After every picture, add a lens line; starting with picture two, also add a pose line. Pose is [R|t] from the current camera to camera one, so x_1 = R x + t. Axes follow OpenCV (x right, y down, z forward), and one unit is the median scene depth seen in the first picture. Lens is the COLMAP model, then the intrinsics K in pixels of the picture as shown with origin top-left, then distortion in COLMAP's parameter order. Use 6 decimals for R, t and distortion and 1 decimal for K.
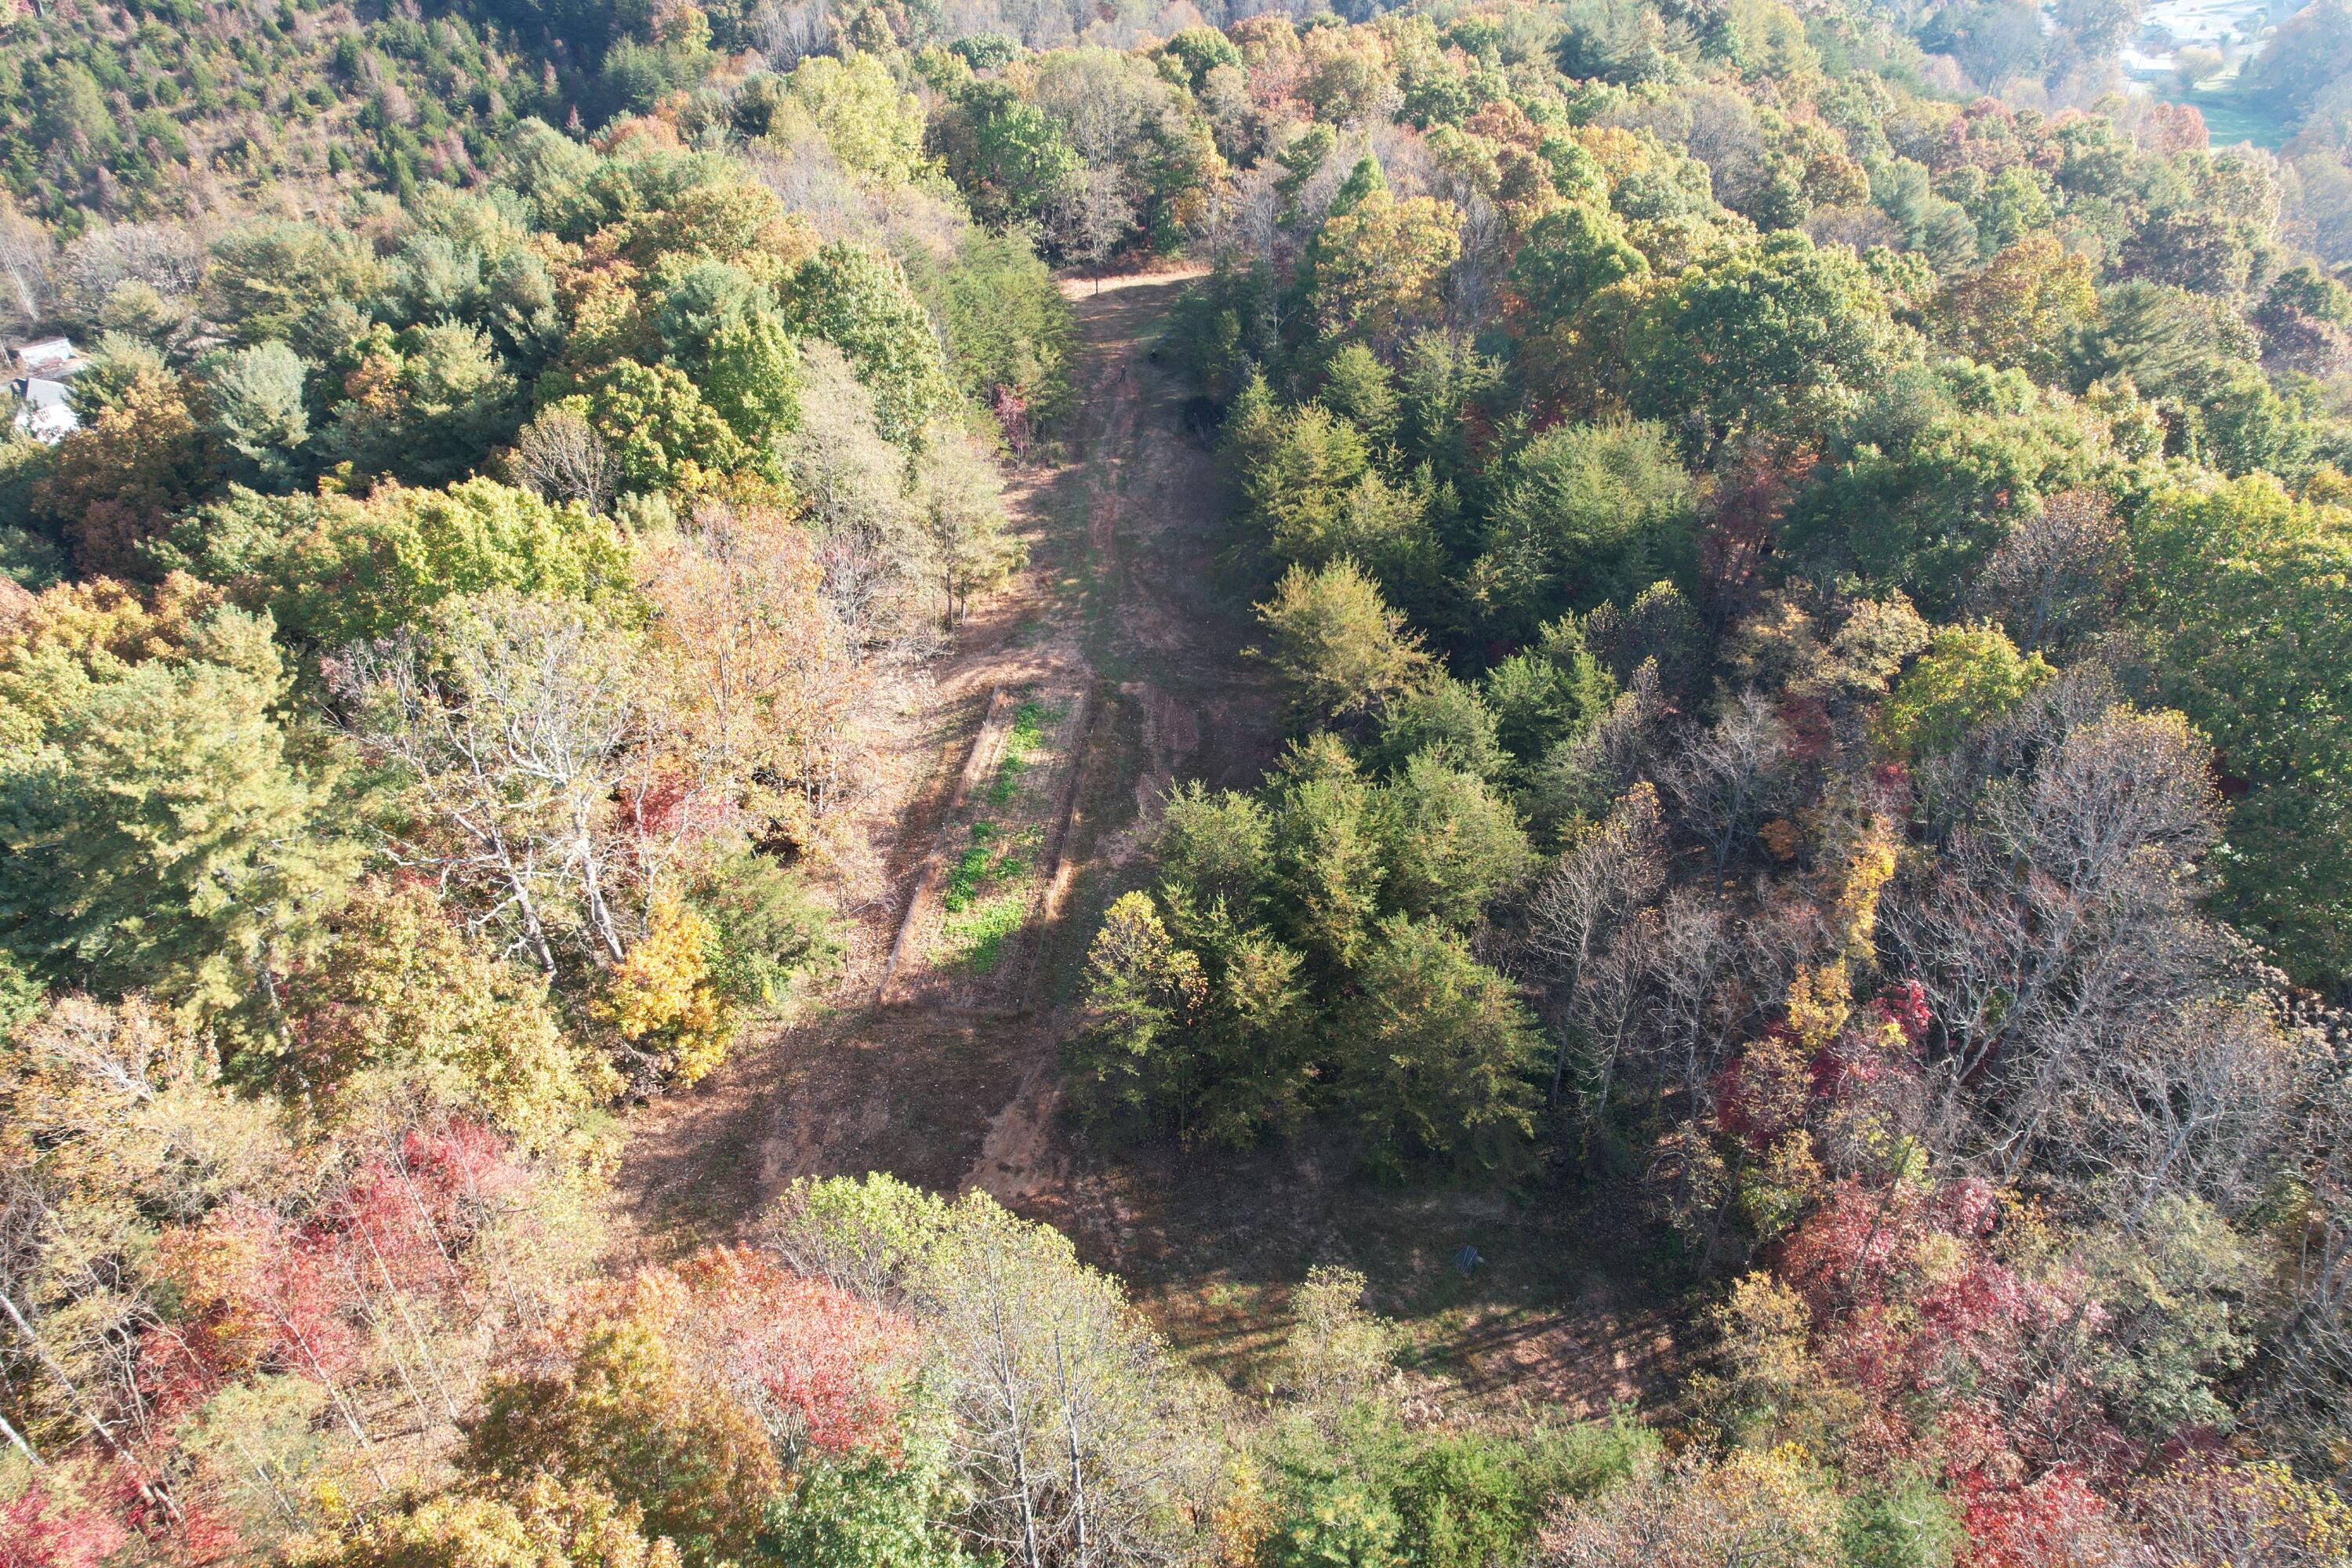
lens RADIAL K [[1498.6, 0, 1190.1], [0, 1498.6, 797.2], [0, 0, 1]] dist [-0.079473, 0.067637]
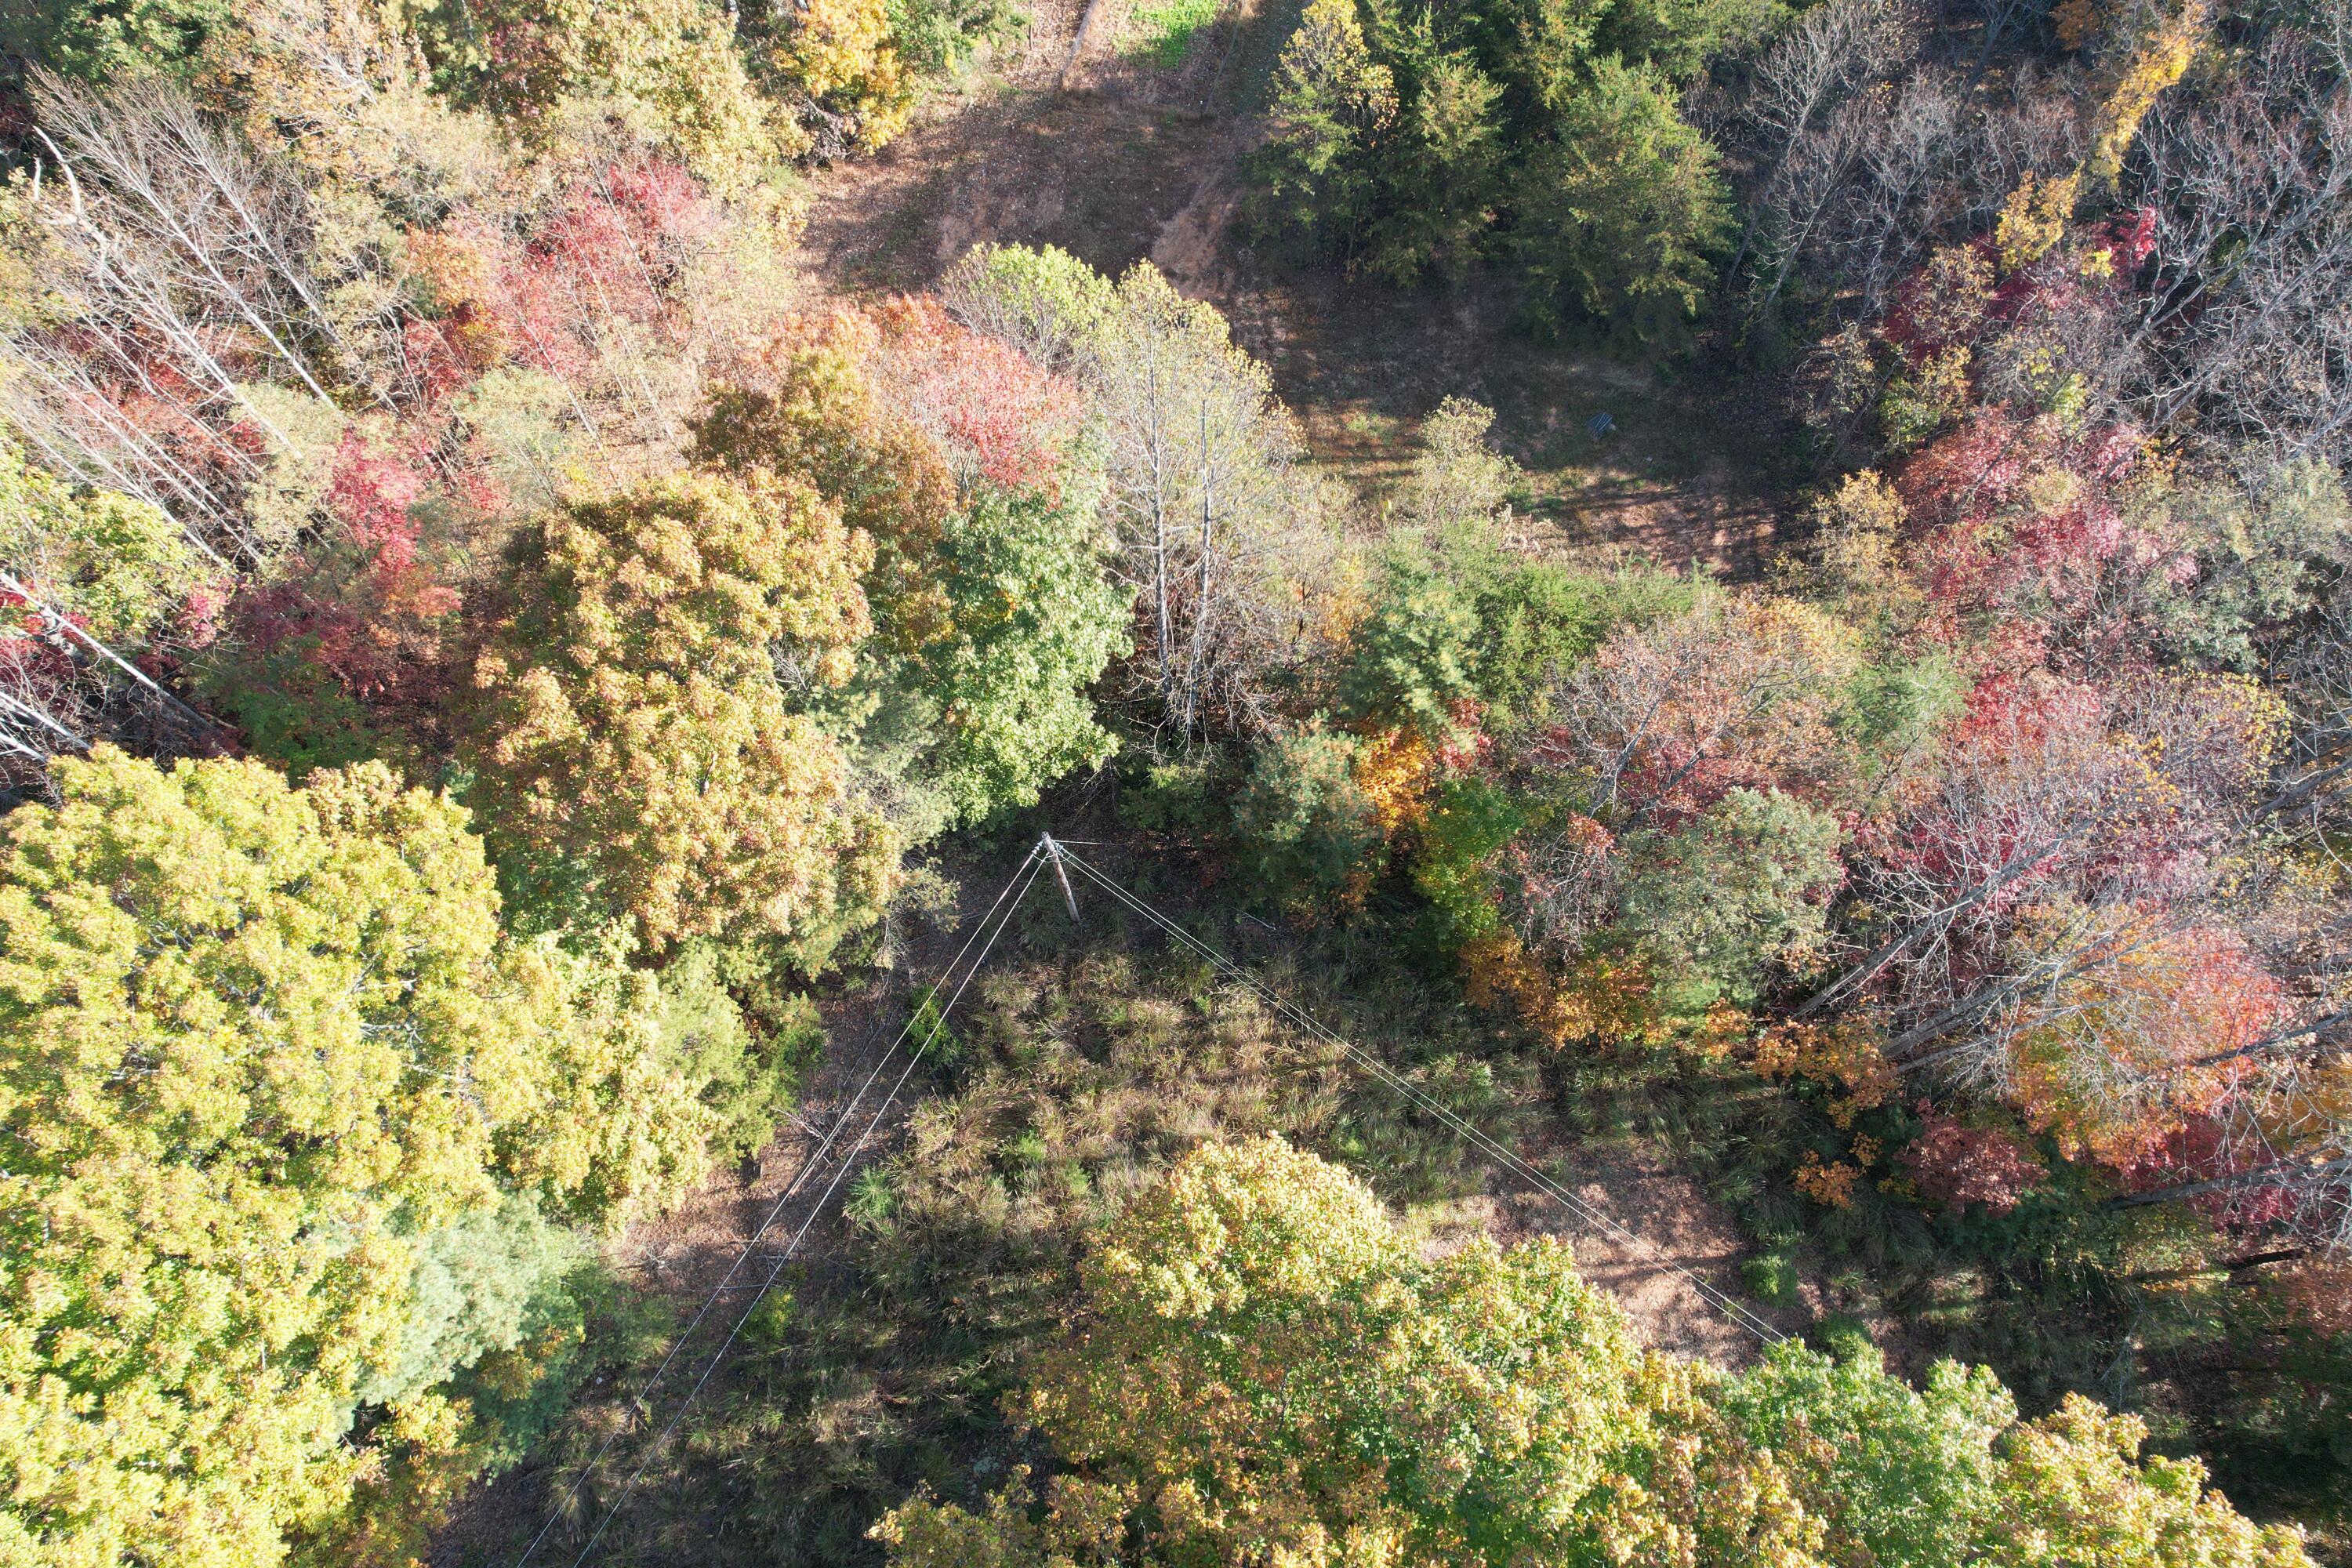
lens RADIAL K [[1498.6, 0, 1186.1], [0, 1498.6, 797.4], [0, 0, 1]] dist [-0.079473, 0.067637]
pose [[0.985309, 0.159266, -0.061646, 0.006312], [-0.102603, 0.840613, 0.531830, 0.006875], [0.136522, -0.517692, 0.844604, -0.050706]]
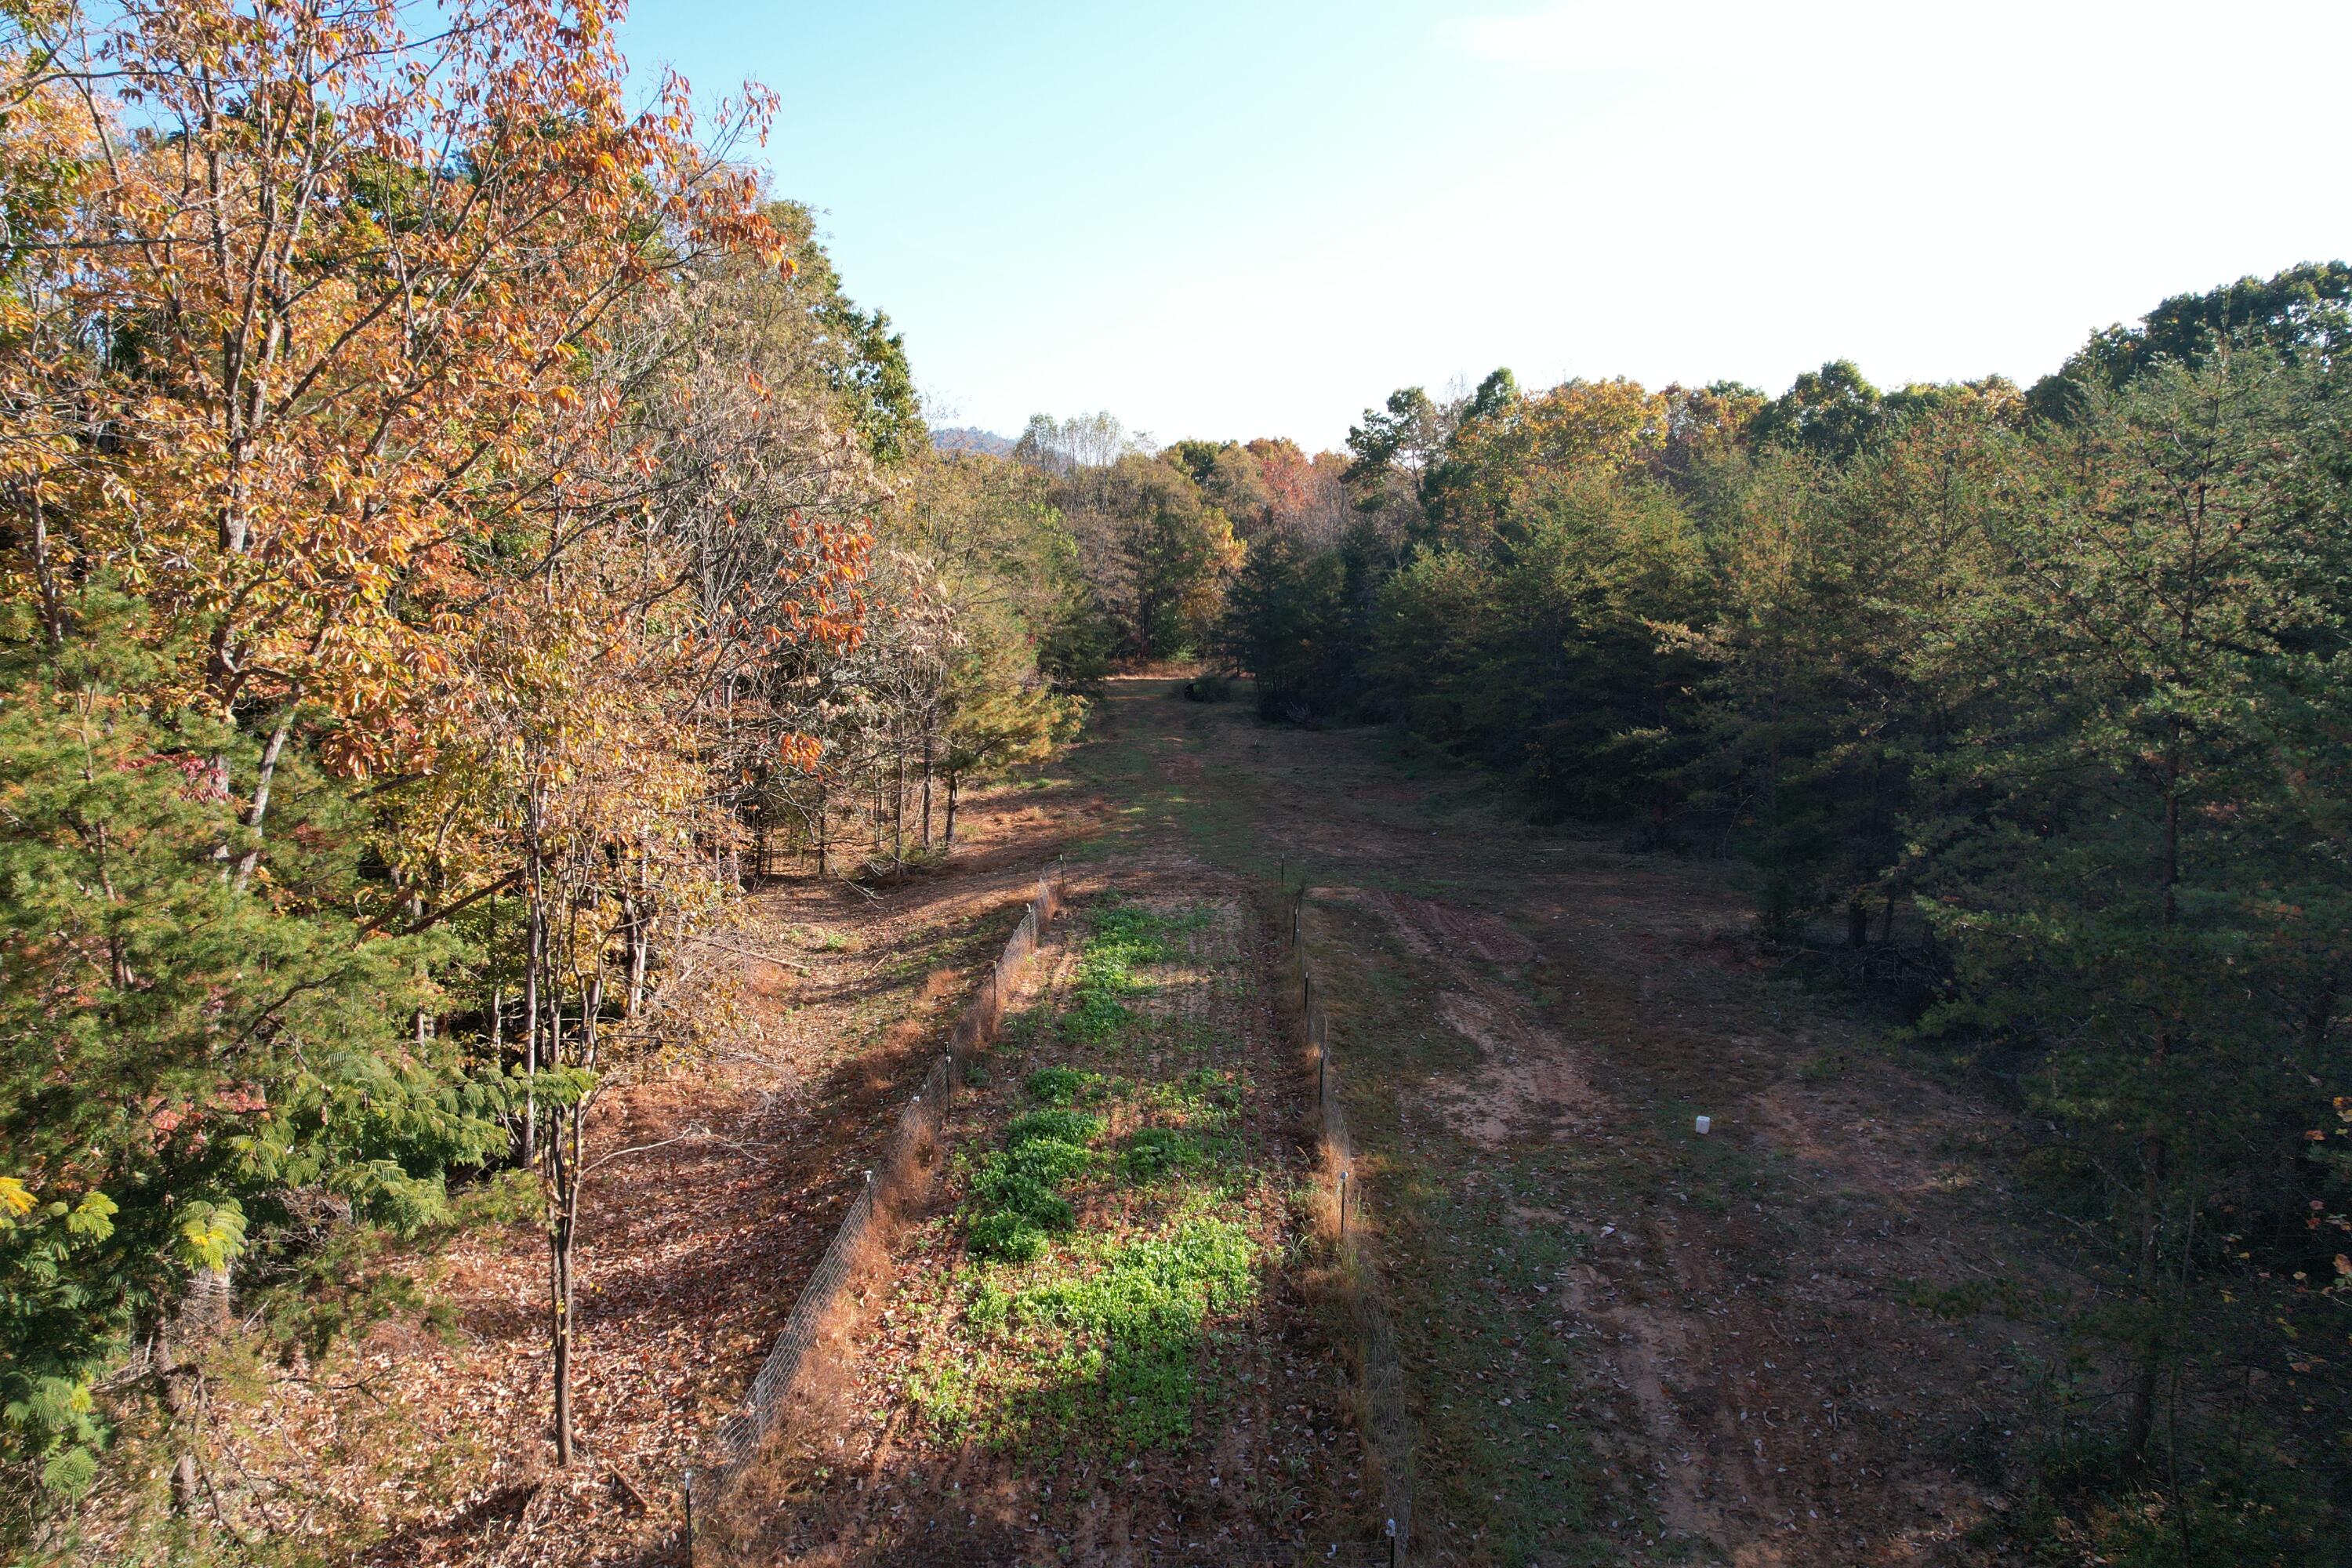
lens RADIAL K [[1498.6, 0, 1208.2], [0, 1498.6, 824.1], [0, 0, 1]] dist [-0.079473, 0.067637]
pose [[0.996524, -0.012386, 0.082375, -0.173226], [0.046538, 0.902947, -0.427225, 0.151173], [-0.069088, 0.429573, 0.900385, 0.877501]]
